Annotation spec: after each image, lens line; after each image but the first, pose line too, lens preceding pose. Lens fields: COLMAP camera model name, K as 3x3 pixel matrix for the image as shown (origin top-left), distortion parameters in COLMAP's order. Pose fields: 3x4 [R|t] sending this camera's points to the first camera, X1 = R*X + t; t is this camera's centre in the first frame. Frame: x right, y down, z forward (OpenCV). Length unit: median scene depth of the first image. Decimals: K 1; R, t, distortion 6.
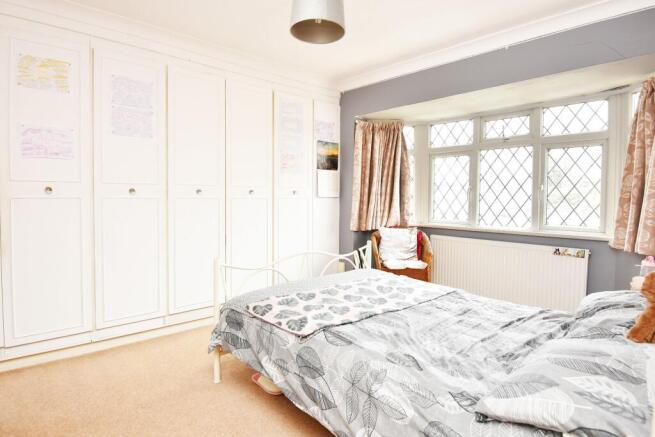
lens RADIAL K [[327.4, 0, 307.4], [0, 327.4, 215.9], [0, 0, 1]] dist [0.000182, -0.000434]
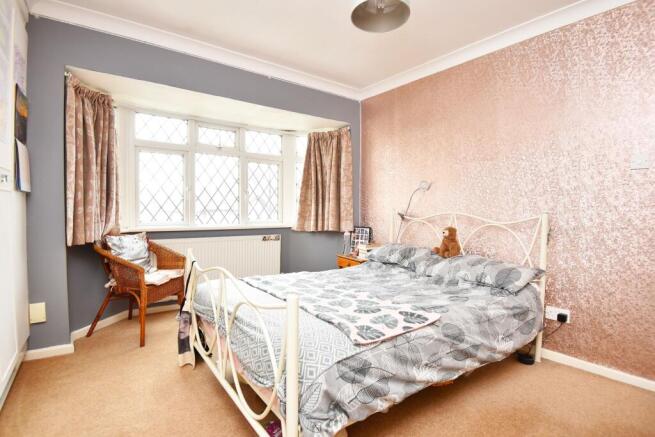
lens RADIAL K [[327.4, 0, 307.4], [0, 327.4, 215.9], [0, 0, 1]] dist [0.000182, -0.000434]
pose [[0.136813, -0.030660, 0.990122, -0.540884], [0.047882, 0.998557, 0.024305, -0.009608], [-0.989439, 0.044084, 0.138083, 0.603401]]
